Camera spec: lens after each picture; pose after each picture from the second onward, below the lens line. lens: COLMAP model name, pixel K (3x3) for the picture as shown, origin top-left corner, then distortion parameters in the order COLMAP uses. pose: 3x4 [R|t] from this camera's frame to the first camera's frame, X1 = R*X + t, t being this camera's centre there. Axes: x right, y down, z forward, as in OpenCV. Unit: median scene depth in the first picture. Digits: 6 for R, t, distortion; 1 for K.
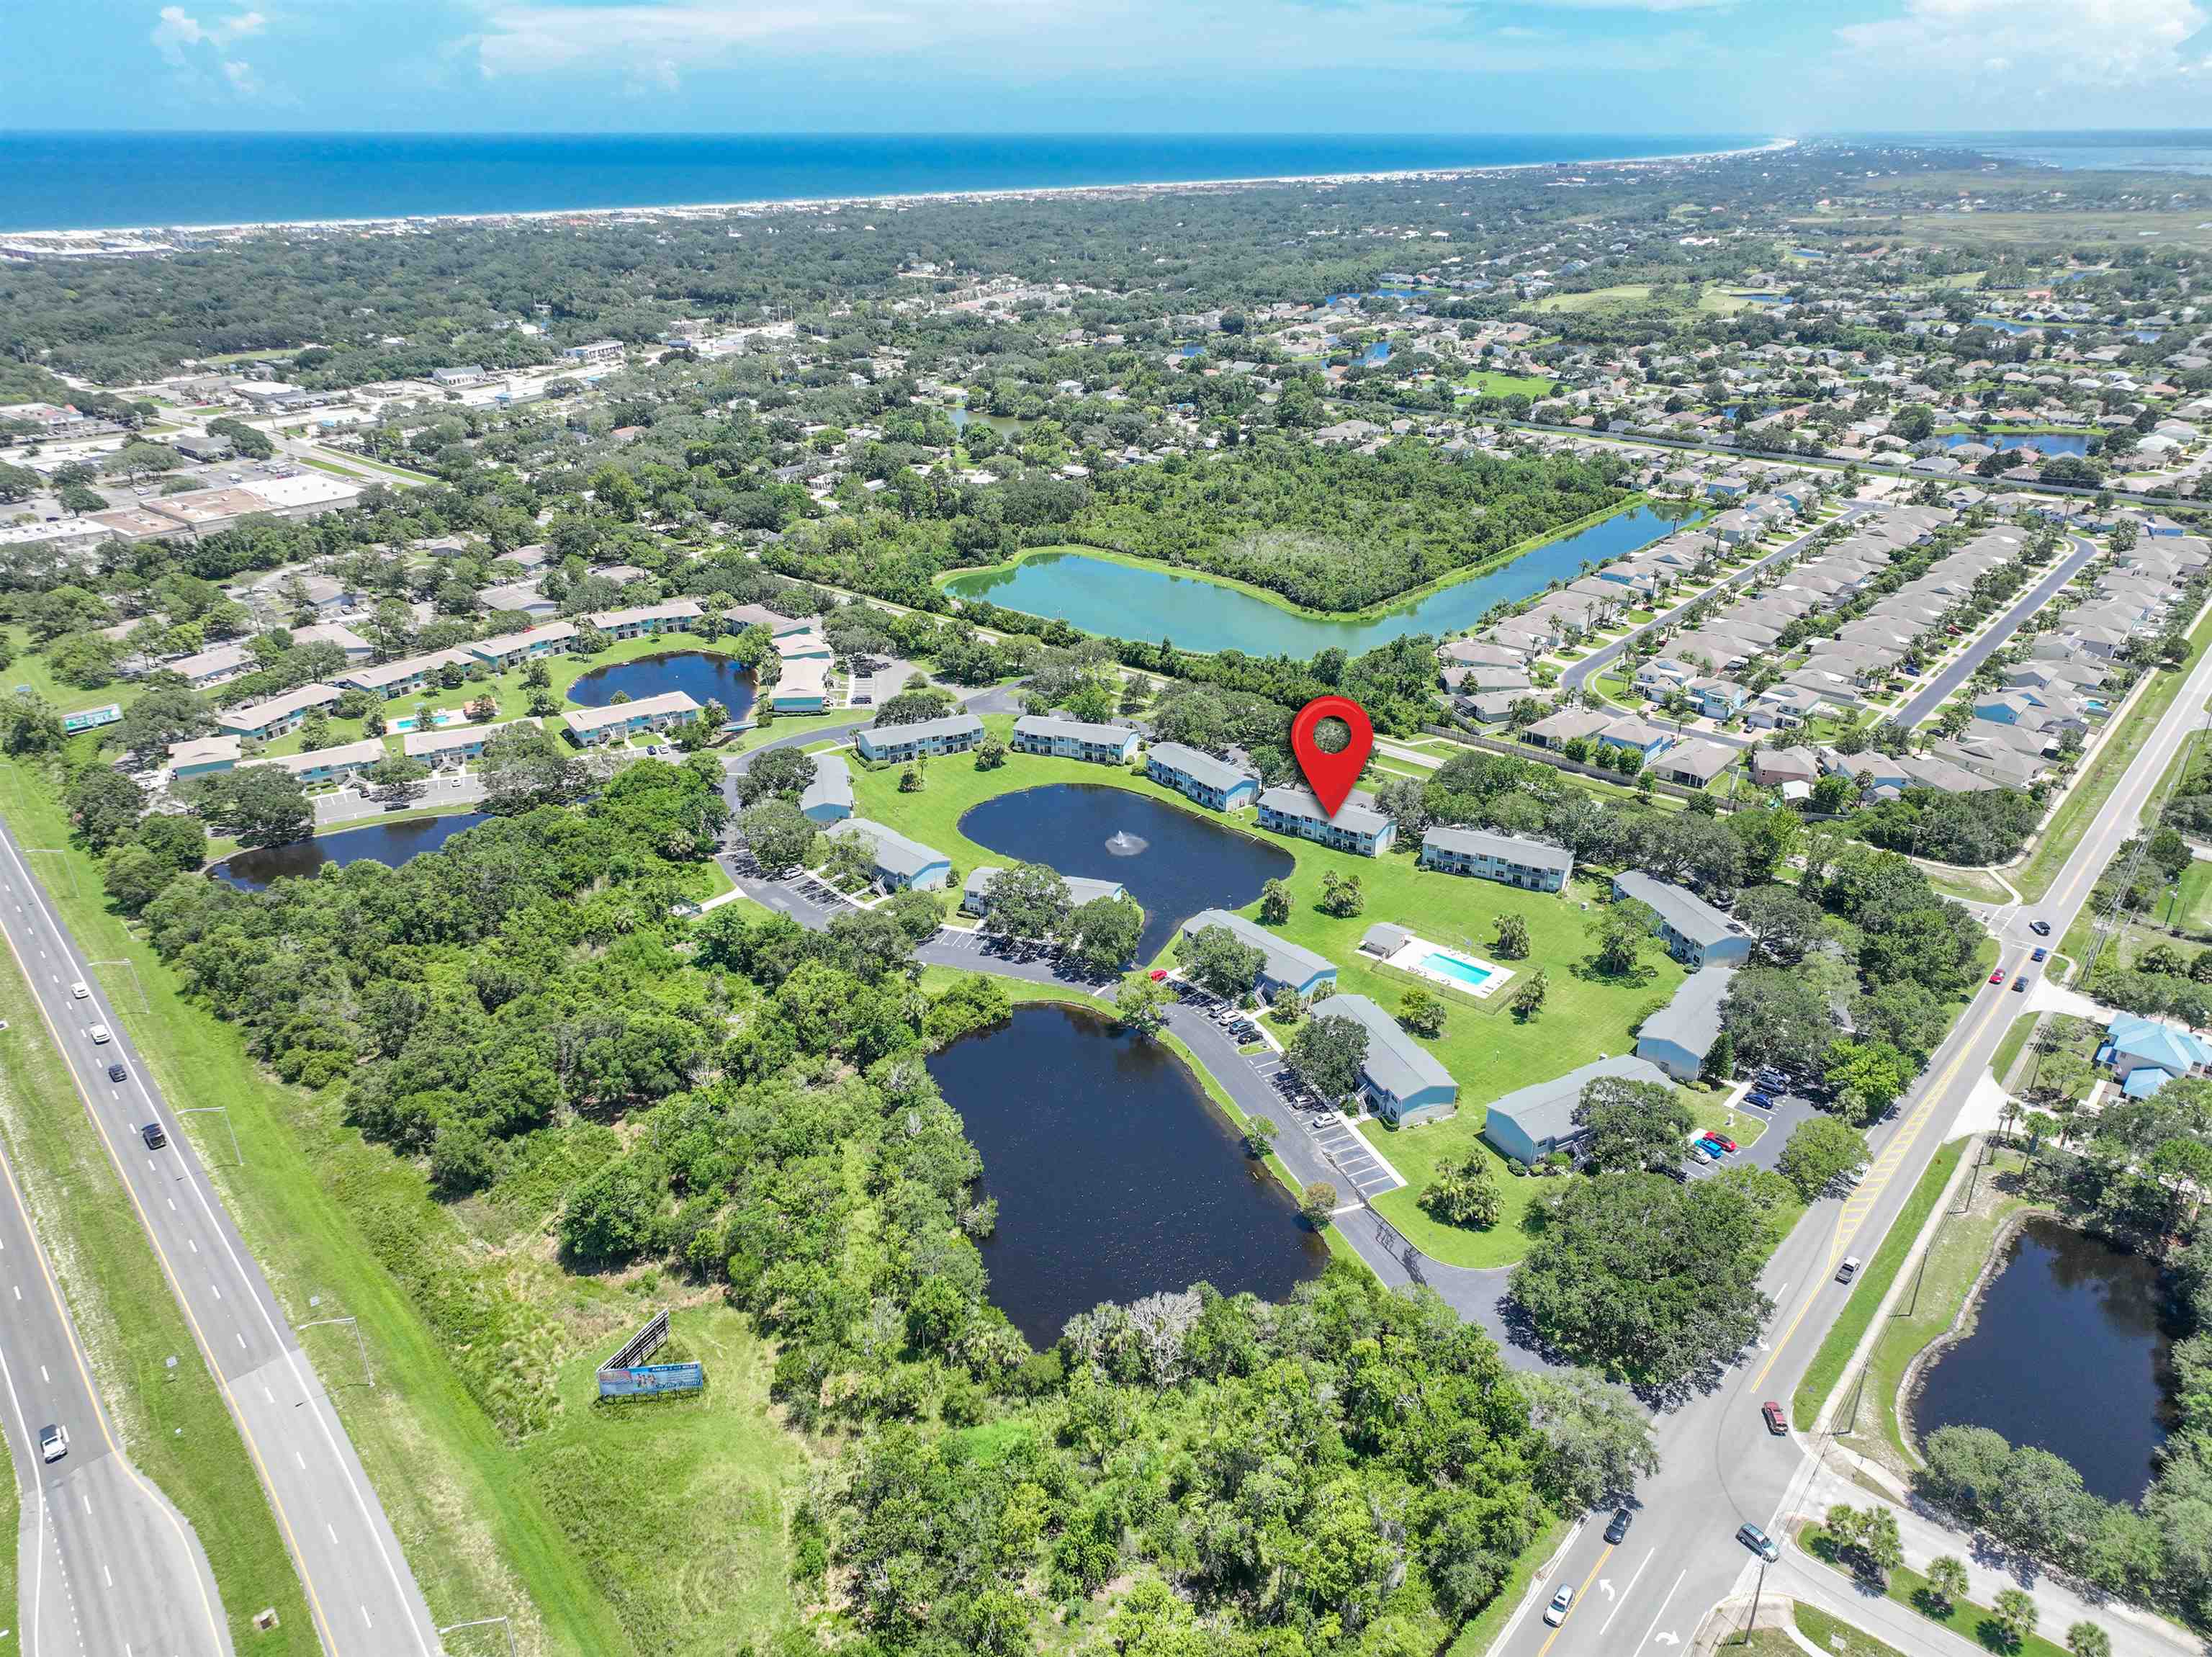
lens RADIAL K [[1557.0, 0, 1113.8], [0, 1557.0, 824.5], [0, 0, 1]] dist [-0.005808, 0.026544]
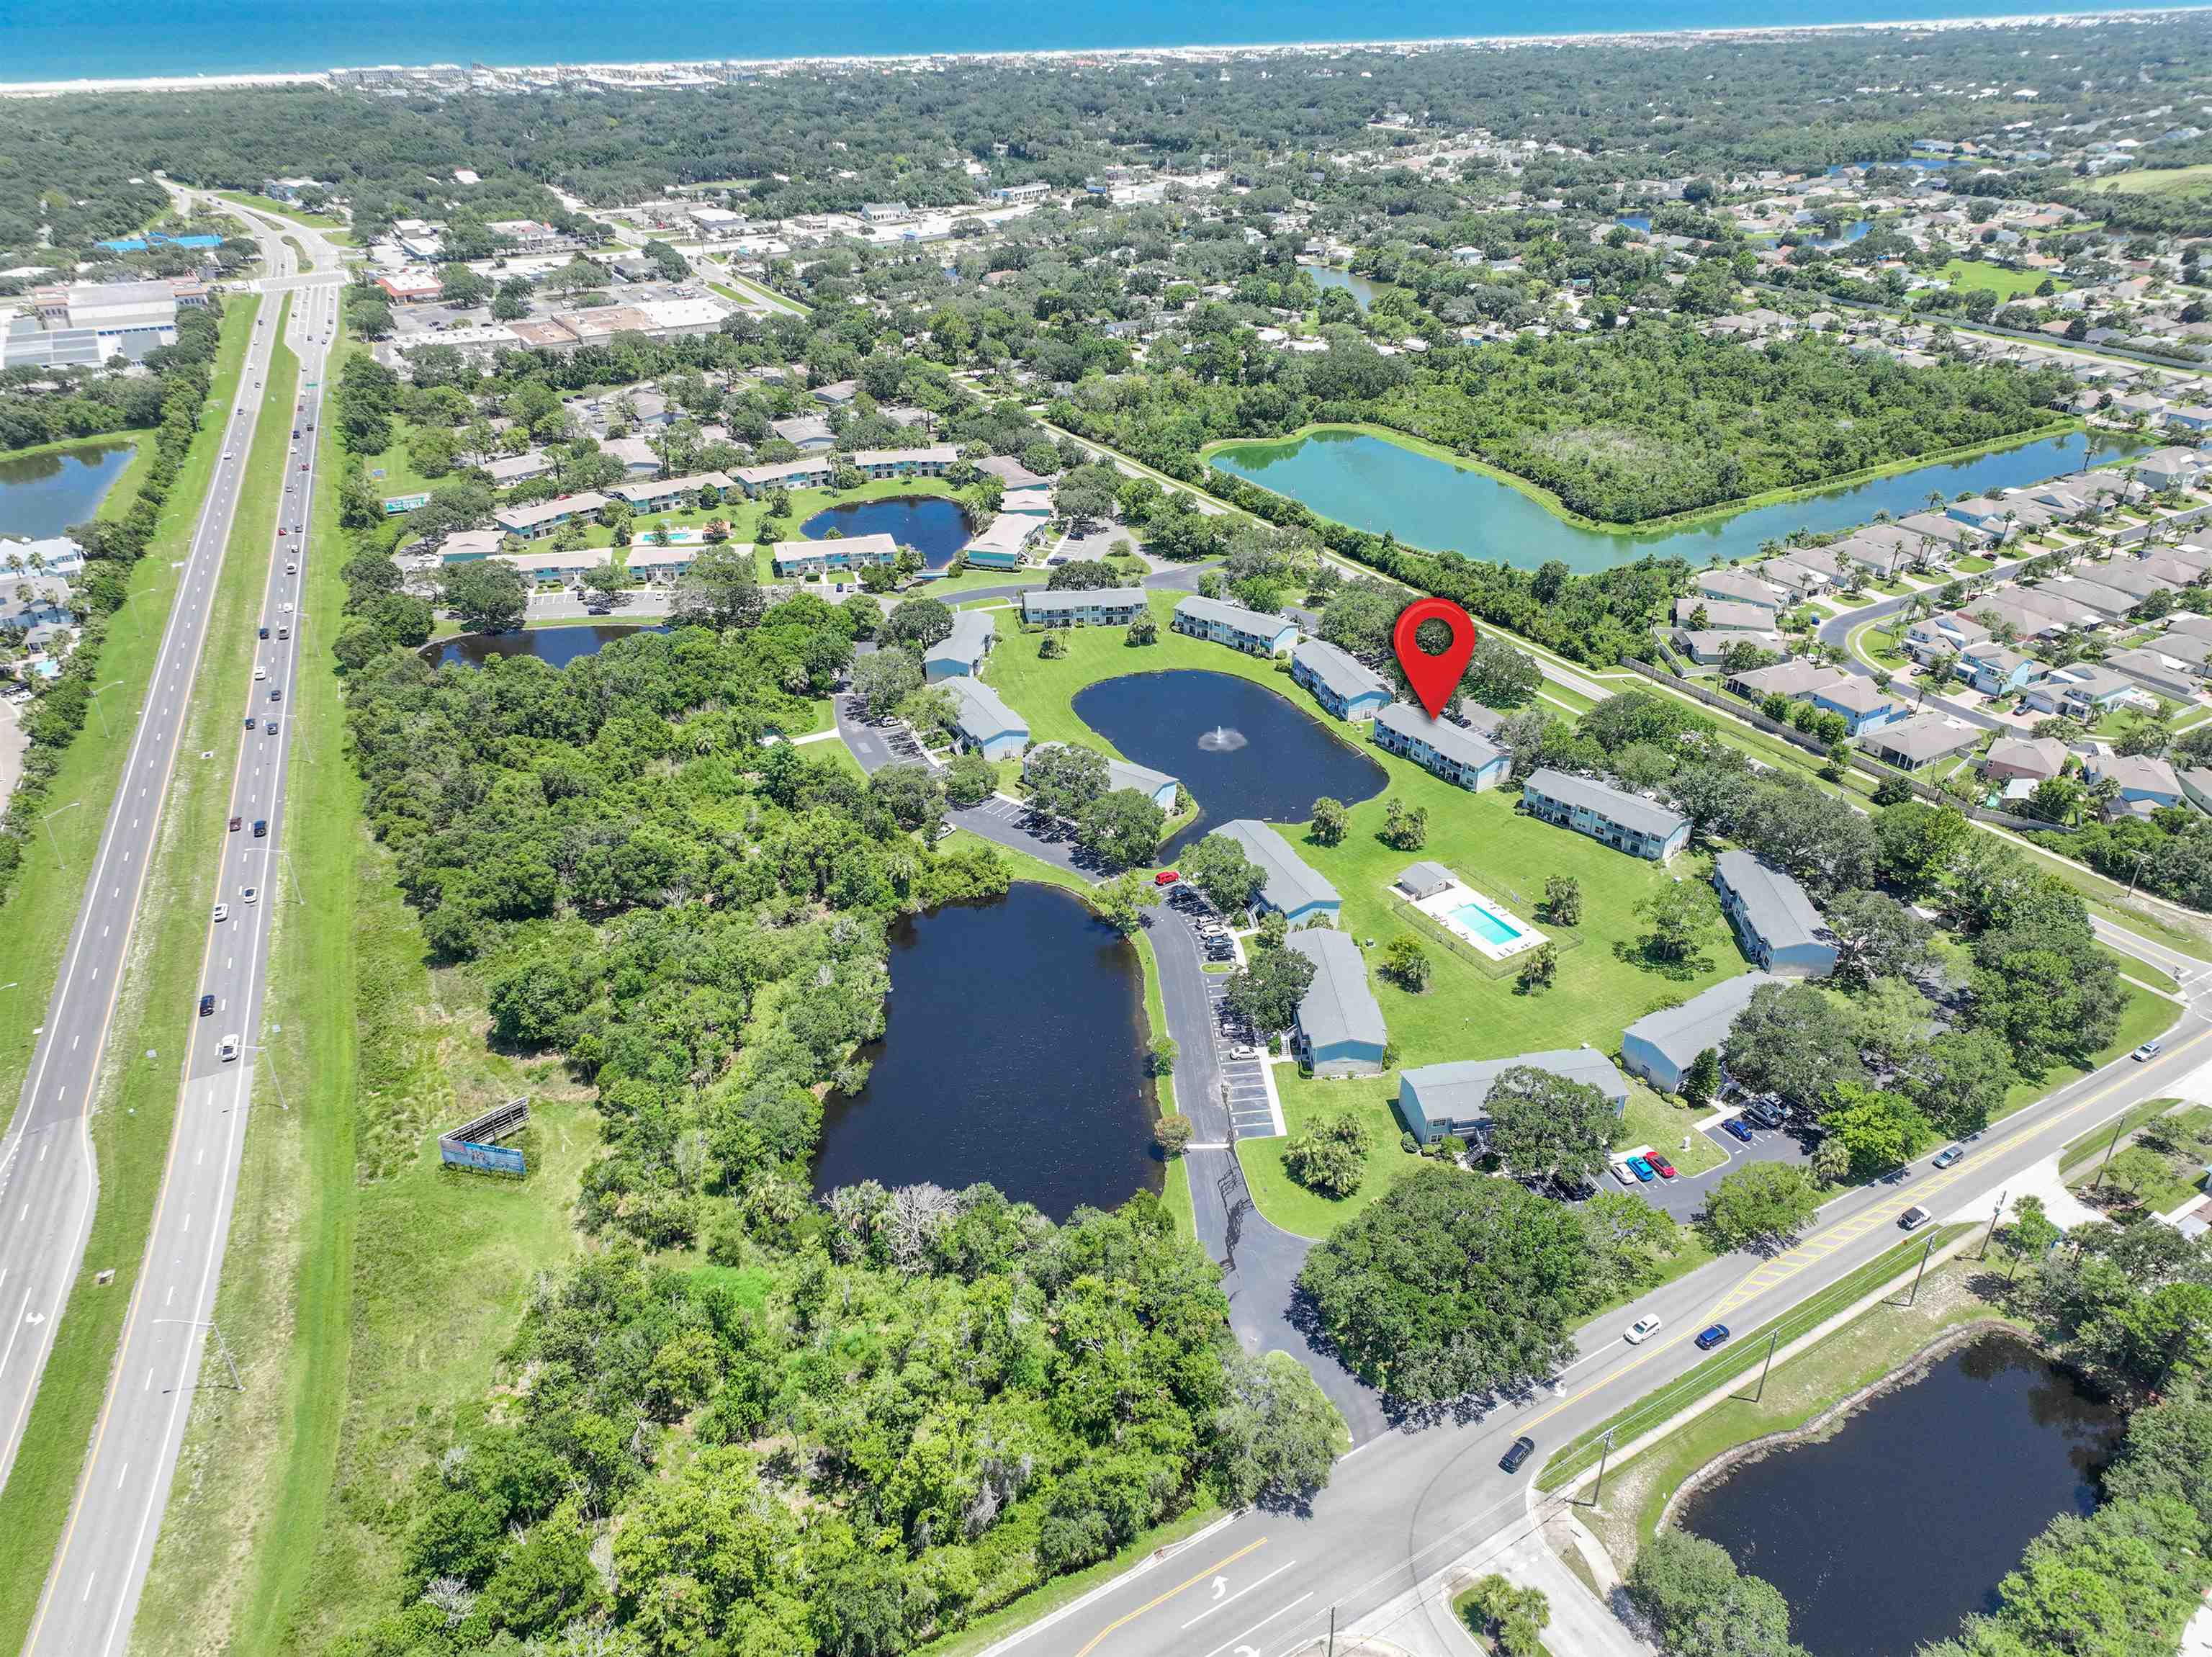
lens RADIAL K [[1557.0, 0, 1113.8], [0, 1557.0, 824.5], [0, 0, 1]] dist [-0.005808, 0.026544]
pose [[0.947357, 0.156958, -0.279067, 0.193780], [-0.133205, 0.985799, 0.102255, -0.022198], [0.291154, -0.059699, 0.954812, 0.047983]]
